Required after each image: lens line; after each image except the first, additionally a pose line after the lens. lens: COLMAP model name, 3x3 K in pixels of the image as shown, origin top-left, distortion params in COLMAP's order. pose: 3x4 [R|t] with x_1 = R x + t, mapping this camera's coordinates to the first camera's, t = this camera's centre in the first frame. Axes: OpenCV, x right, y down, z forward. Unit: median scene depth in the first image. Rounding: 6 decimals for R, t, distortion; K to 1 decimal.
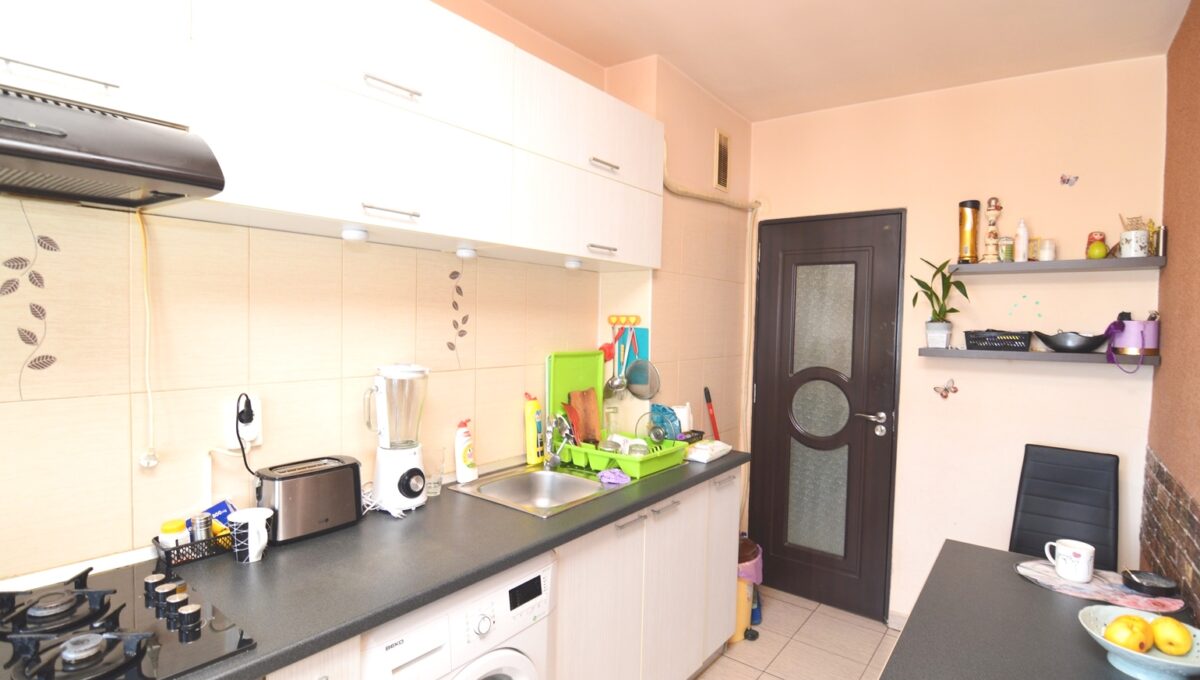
lens RADIAL K [[587.5, 0, 598.2], [0, 587.5, 339.8], [0, 0, 1]] dist [-0.010621, -0.007960]
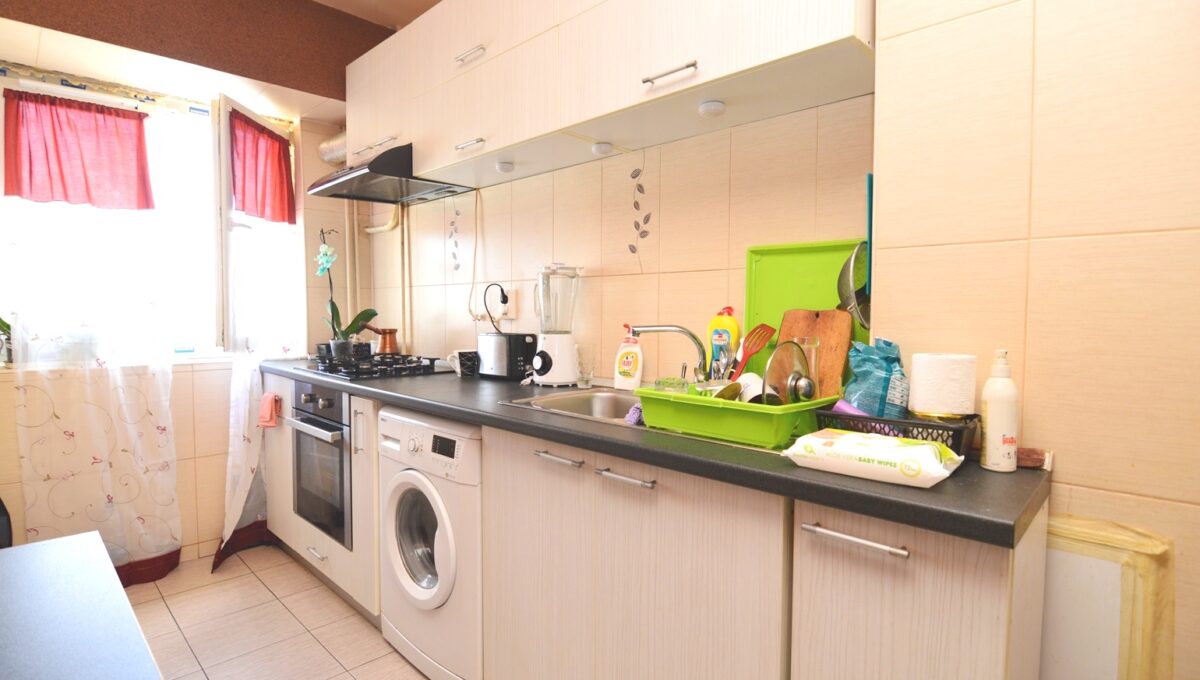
lens RADIAL K [[587.5, 0, 593.2], [0, 587.5, 341.1], [0, 0, 1]] dist [-0.010621, -0.007960]
pose [[-0.126362, 0.030053, -0.991529, 0.719138], [-0.039748, 0.998585, 0.035333, 0.130853], [0.991188, 0.043876, -0.124989, 1.061637]]
